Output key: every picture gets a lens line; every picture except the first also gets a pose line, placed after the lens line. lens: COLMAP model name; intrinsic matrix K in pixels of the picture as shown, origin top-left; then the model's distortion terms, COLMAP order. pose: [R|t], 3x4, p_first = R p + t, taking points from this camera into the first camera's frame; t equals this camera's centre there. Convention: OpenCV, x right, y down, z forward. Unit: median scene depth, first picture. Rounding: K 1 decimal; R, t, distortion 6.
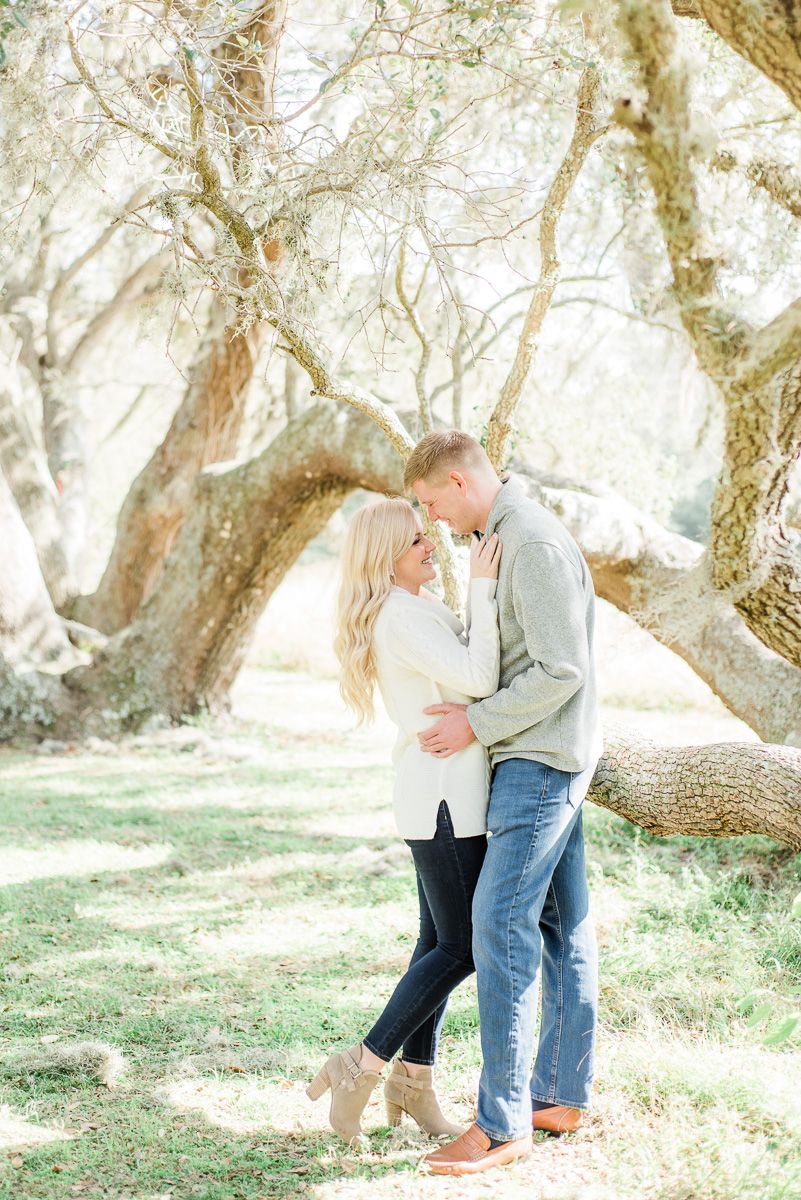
lens RADIAL K [[1936.4, 0, 401.7], [0, 1936.4, 593.1], [0, 0, 1]] dist [0.009255, 0.049659]
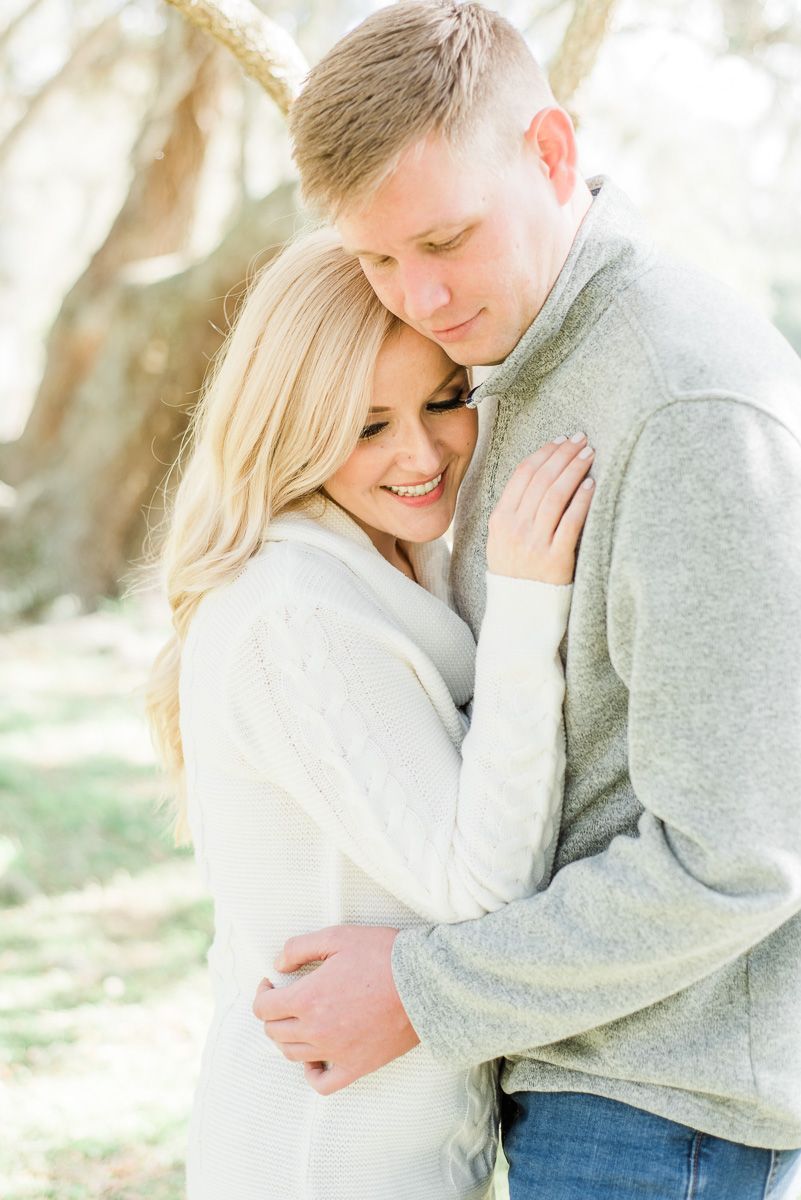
lens RADIAL K [[1936.4, 0, 401.7], [0, 1936.4, 593.1], [0, 0, 1]] dist [0.009255, 0.049659]
pose [[0.999970, -0.000717, -0.007721, 0.015472], [0.001393, 0.996128, 0.087907, -0.010537], [0.007628, -0.087915, 0.996099, 0.352717]]
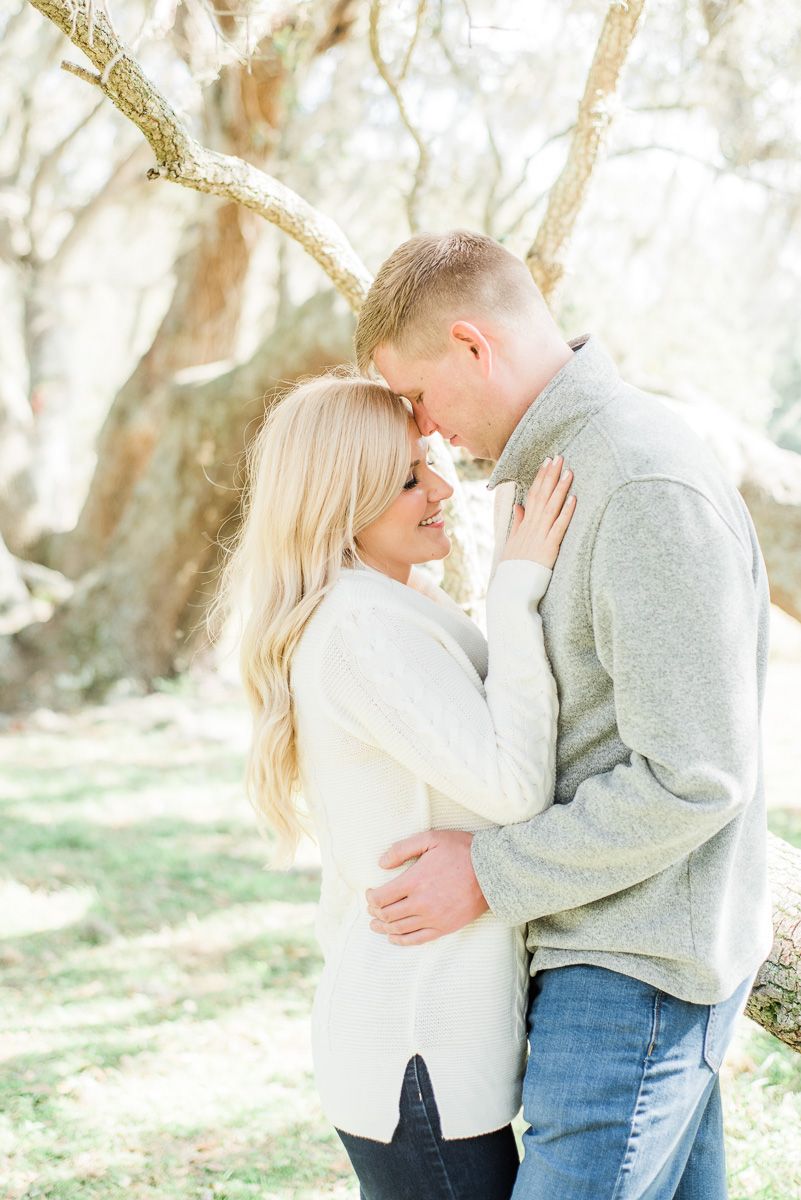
lens RADIAL K [[1936.4, 0, 401.7], [0, 1936.4, 593.1], [0, 0, 1]] dist [0.009255, 0.049659]
pose [[0.999682, -0.008670, -0.023699, 0.014044], [0.009634, 0.999118, 0.040874, -0.009258], [0.023324, -0.041089, 0.998883, 0.279679]]
